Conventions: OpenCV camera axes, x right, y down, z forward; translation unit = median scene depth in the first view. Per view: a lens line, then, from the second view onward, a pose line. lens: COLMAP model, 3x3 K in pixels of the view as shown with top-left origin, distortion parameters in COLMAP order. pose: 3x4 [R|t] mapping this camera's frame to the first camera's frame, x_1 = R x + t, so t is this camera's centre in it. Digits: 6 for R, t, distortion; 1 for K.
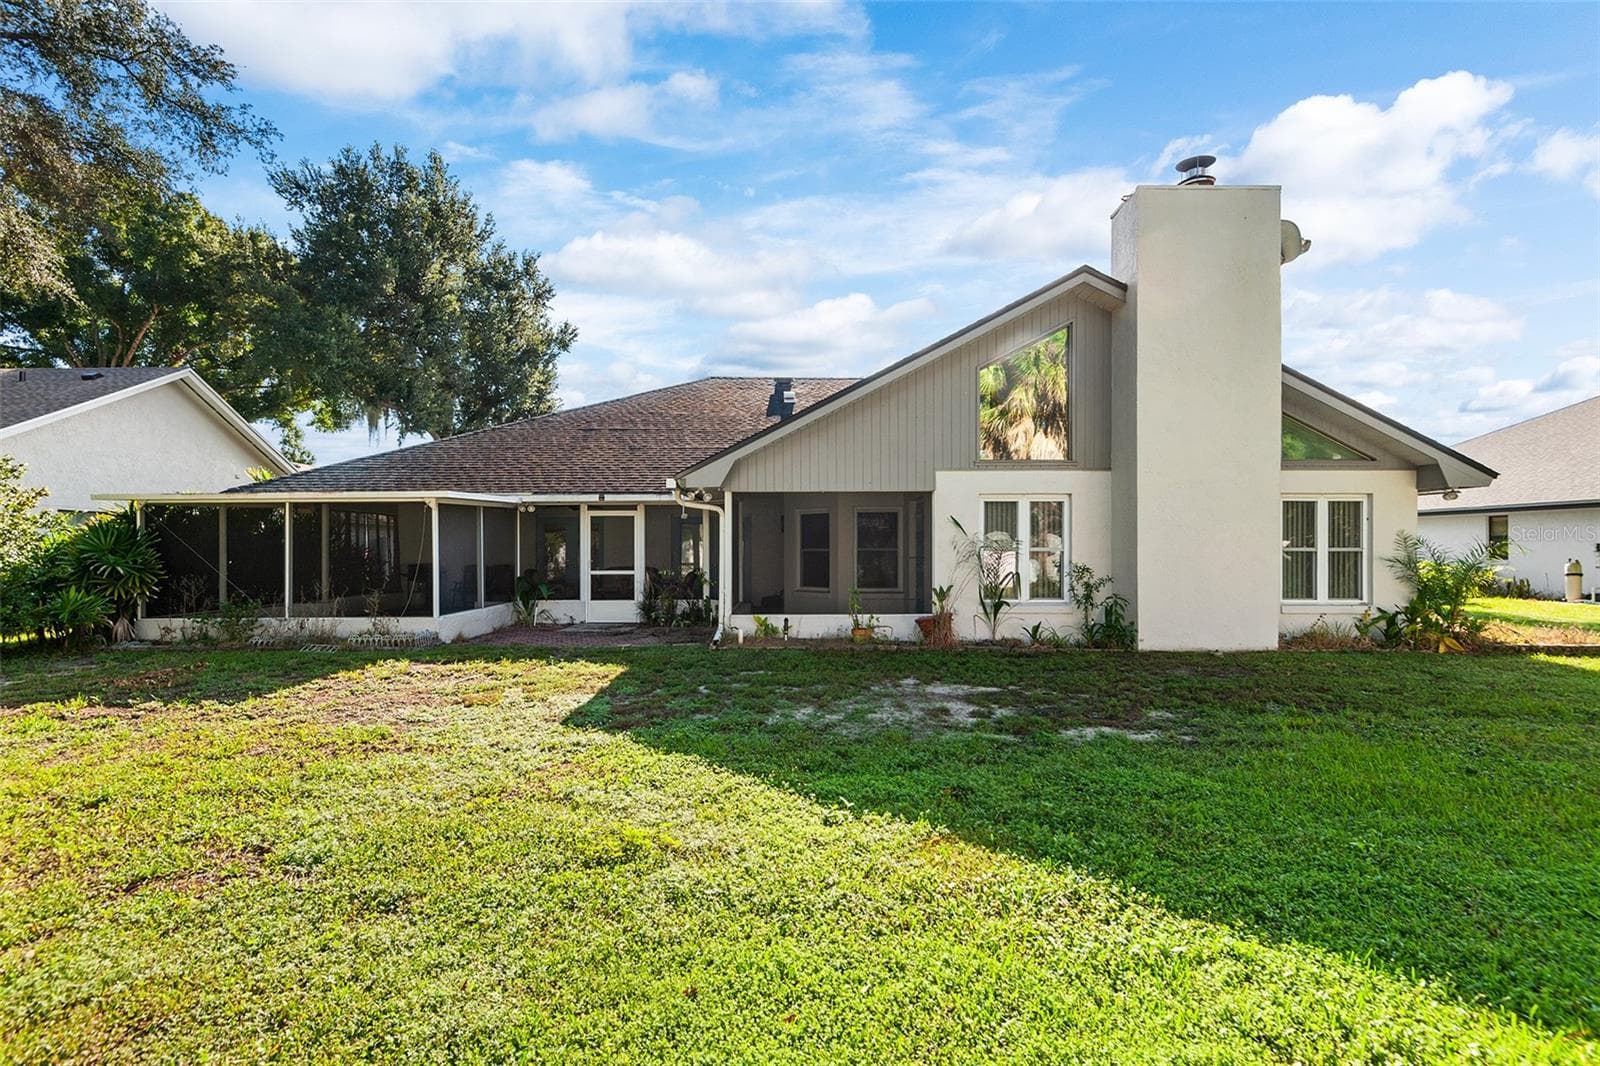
lens RADIAL K [[776.2, 0, 799.9], [0, 776.2, 573.5], [0, 0, 1]] dist [0.003333, 0.000170]
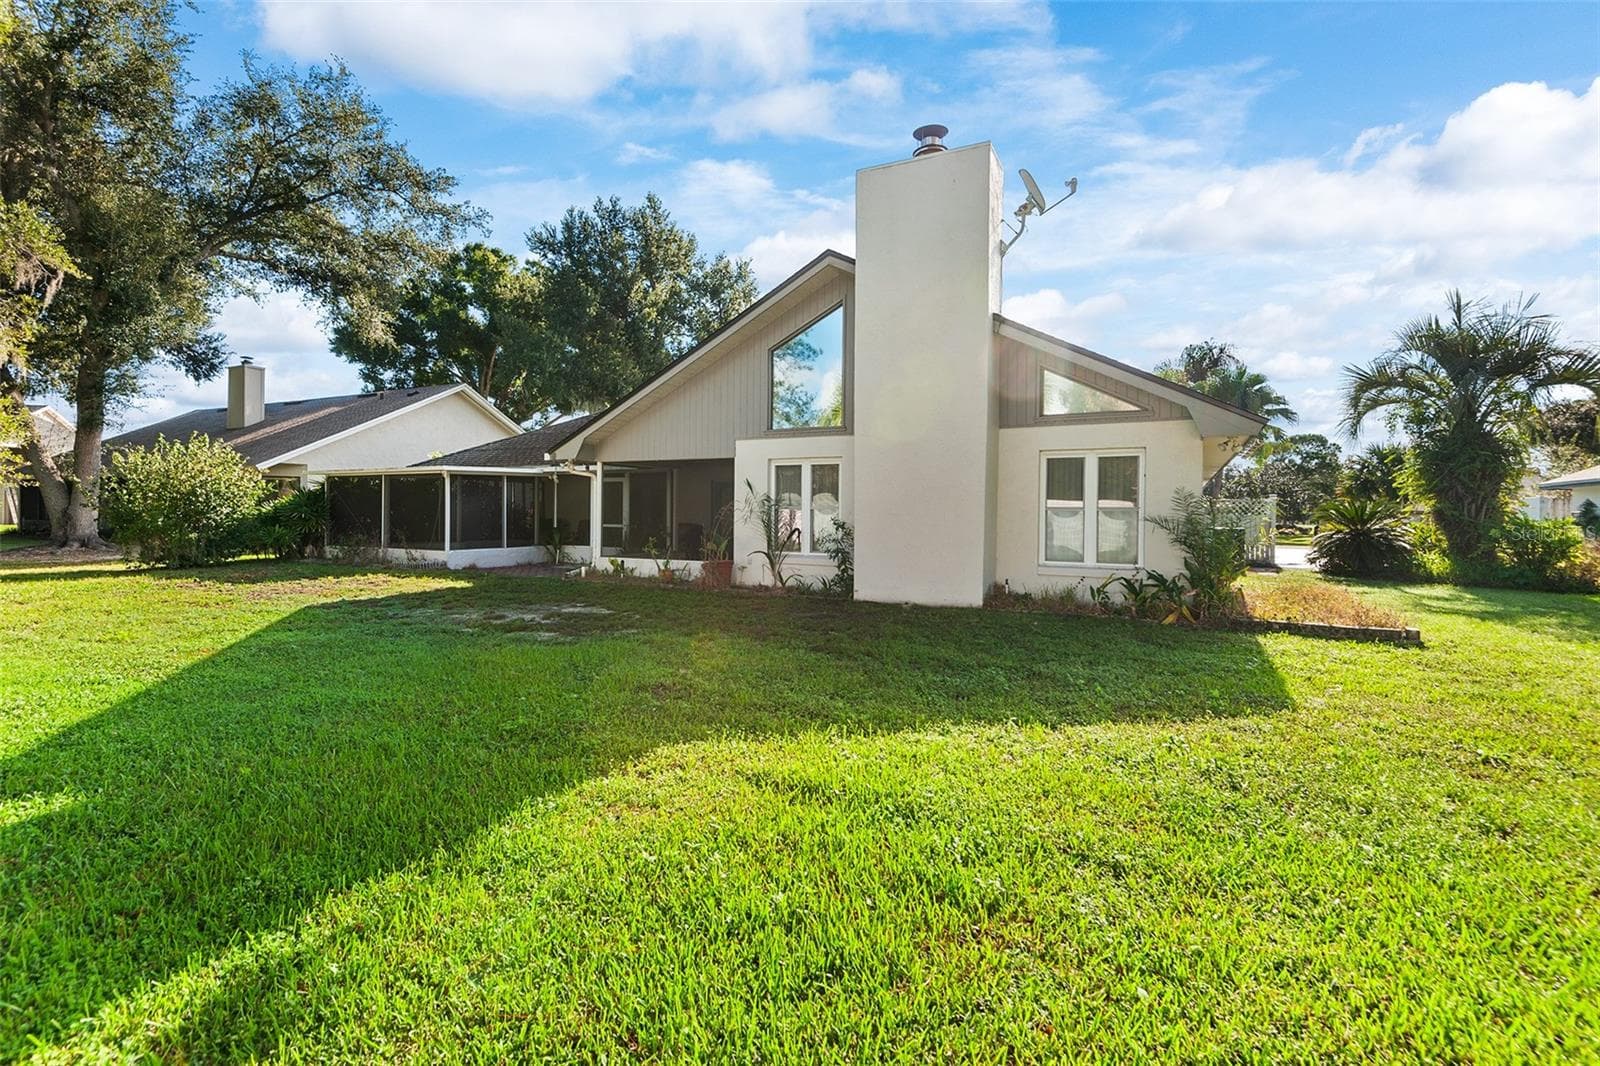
lens RADIAL K [[738.7, 0, 794.3], [0, 738.7, 535.2], [0, 0, 1]] dist [0.055177, -0.033416]
pose [[0.889915, 0.022000, -0.455596, 0.767996], [-0.018822, 0.999757, 0.011511, -0.002323], [0.455738, -0.001669, 0.890112, 0.034258]]
